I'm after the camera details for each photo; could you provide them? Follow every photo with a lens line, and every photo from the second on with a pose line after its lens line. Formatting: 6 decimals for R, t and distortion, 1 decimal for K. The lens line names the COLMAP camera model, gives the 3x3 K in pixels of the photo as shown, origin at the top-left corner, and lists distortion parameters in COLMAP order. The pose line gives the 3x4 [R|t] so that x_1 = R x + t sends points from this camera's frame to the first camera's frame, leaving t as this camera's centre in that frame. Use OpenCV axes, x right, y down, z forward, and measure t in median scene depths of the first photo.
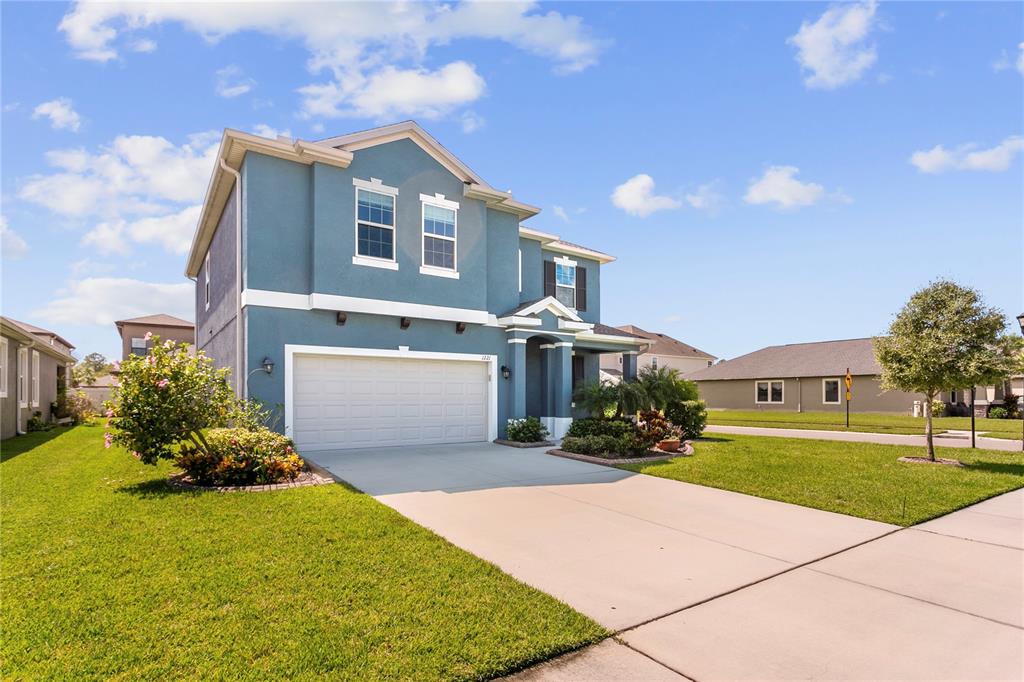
lens RADIAL K [[508.5, 0, 515.7], [0, 508.5, 338.4], [0, 0, 1]] dist [-0.007802, 0.002191]
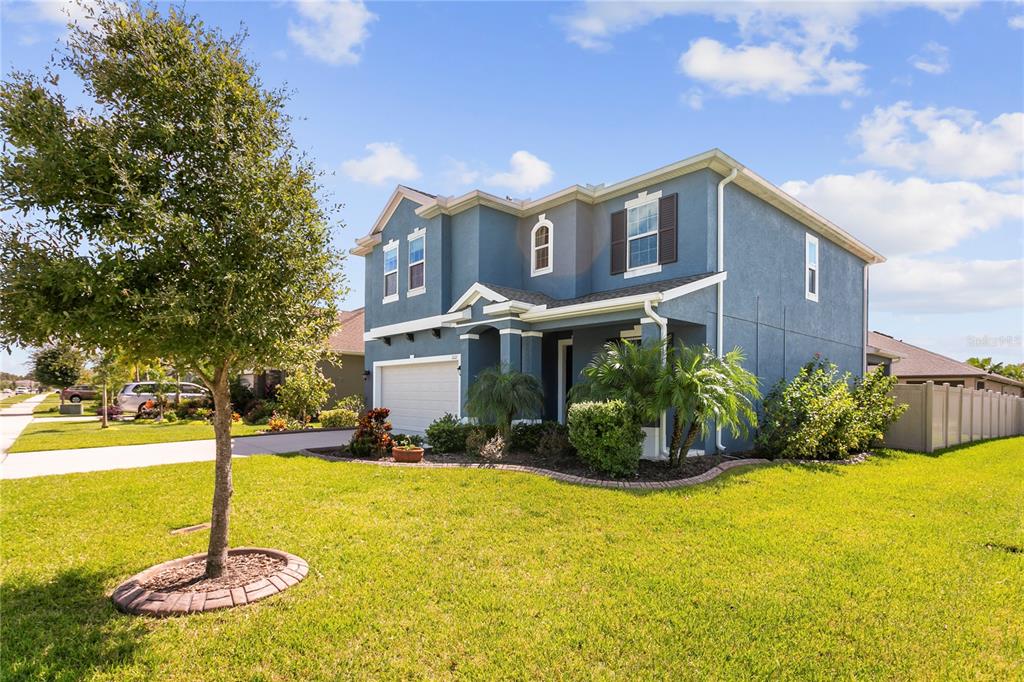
lens RADIAL K [[508.5, 0, 515.7], [0, 508.5, 338.4], [0, 0, 1]] dist [-0.007802, 0.002191]
pose [[0.114286, -0.106401, -0.987734, 1.050382], [0.093975, 0.990947, -0.095873, 0.117629], [0.988993, -0.081866, 0.123250, 1.054289]]
